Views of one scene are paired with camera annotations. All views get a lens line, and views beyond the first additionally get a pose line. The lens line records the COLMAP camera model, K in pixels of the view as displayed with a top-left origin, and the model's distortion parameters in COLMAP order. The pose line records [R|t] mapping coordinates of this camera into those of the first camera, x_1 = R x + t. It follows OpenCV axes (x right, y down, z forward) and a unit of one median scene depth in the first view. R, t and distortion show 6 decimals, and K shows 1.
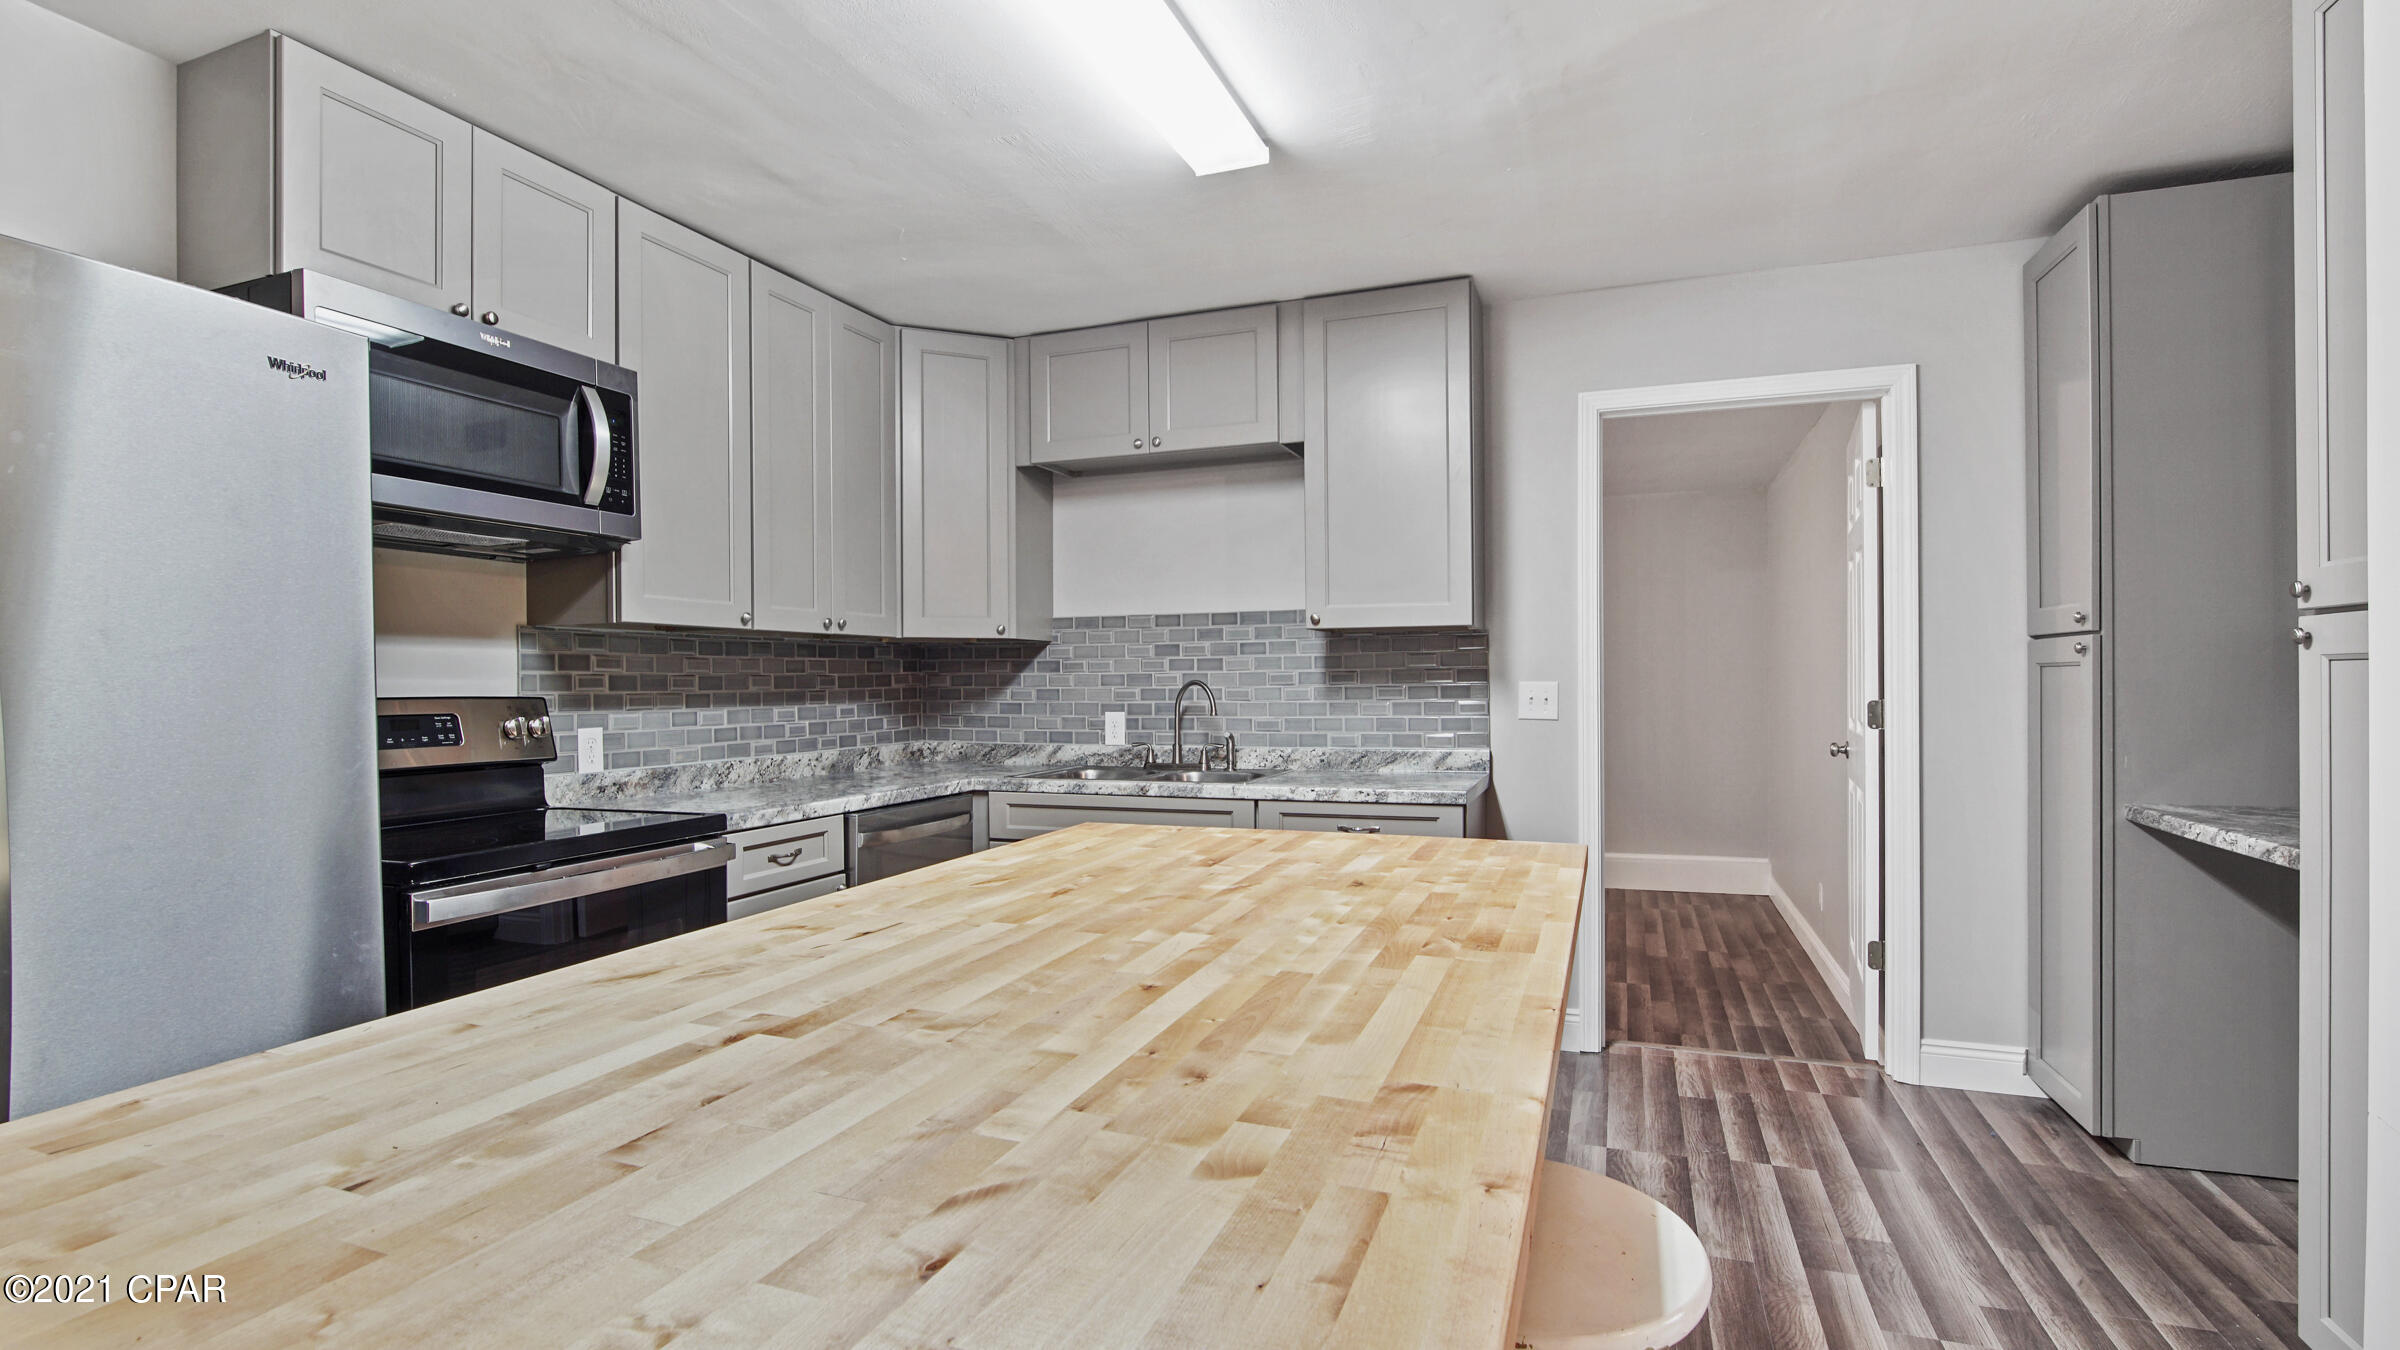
lens RADIAL K [[1128.6, 0, 1177.5], [0, 1128.6, 689.6], [0, 0, 1]] dist [-0.029173, 0.003232]
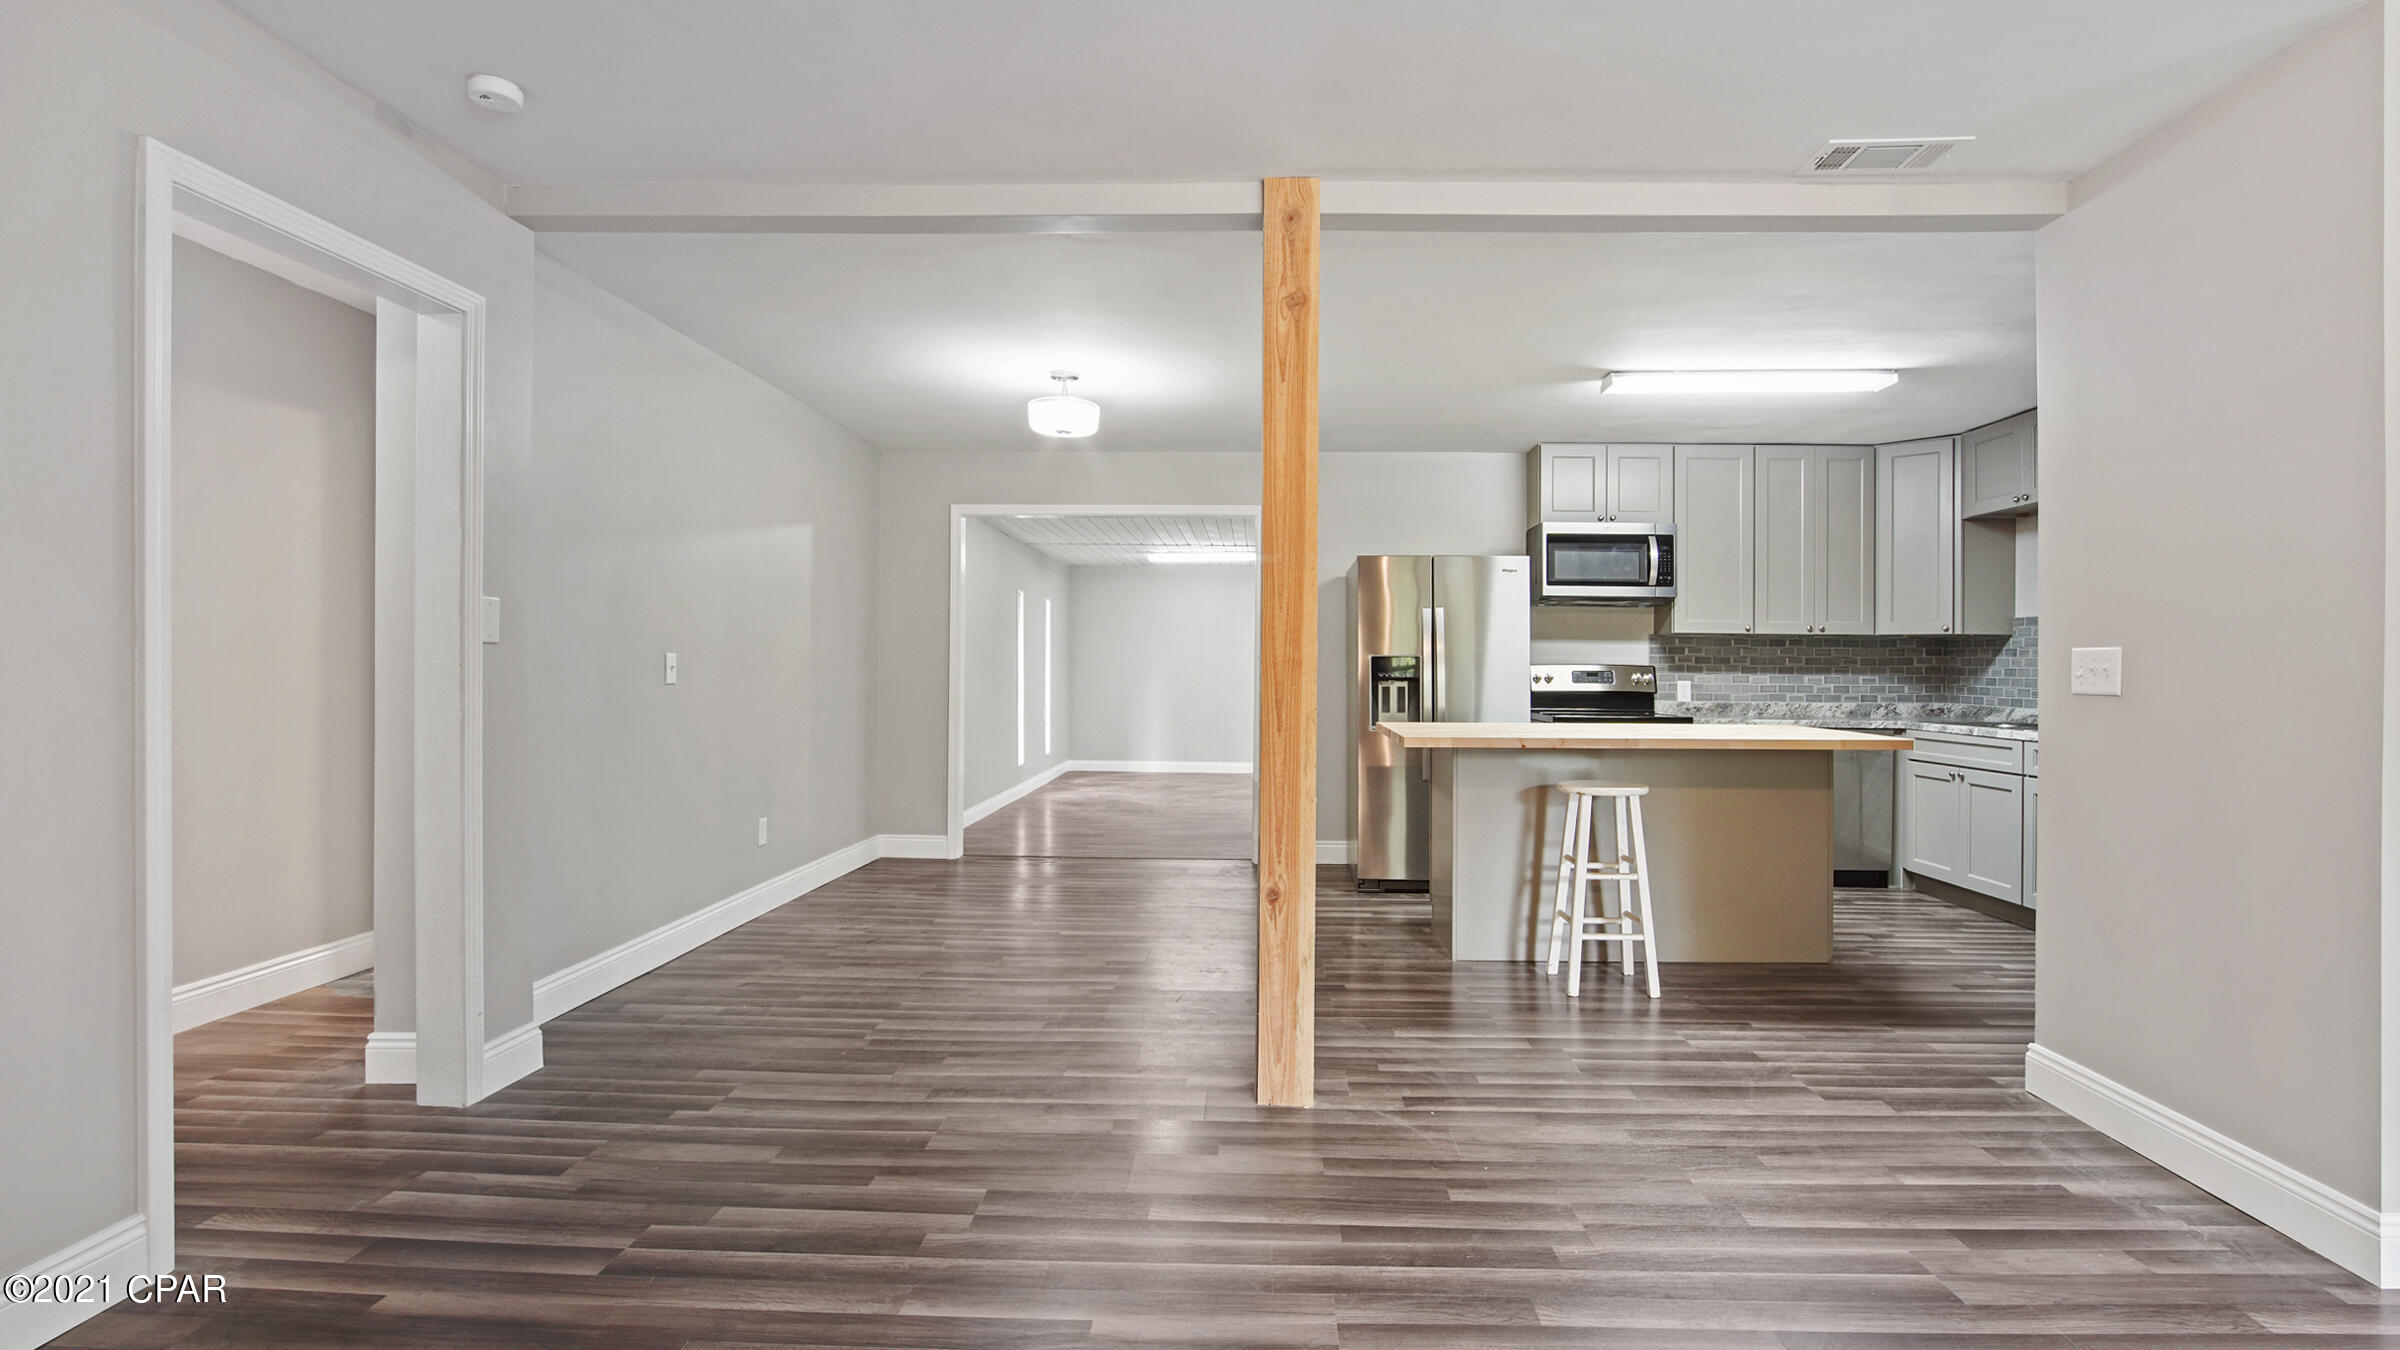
lens RADIAL K [[1128.6, 0, 1207.9], [0, 1128.6, 672.8], [0, 0, 1]] dist [-0.029173, 0.003232]
pose [[0.318899, 0.016964, -0.947637, 1.105145], [-0.019458, 0.999746, 0.011348, 0.010646], [0.947589, 0.014821, 0.319148, -0.502276]]
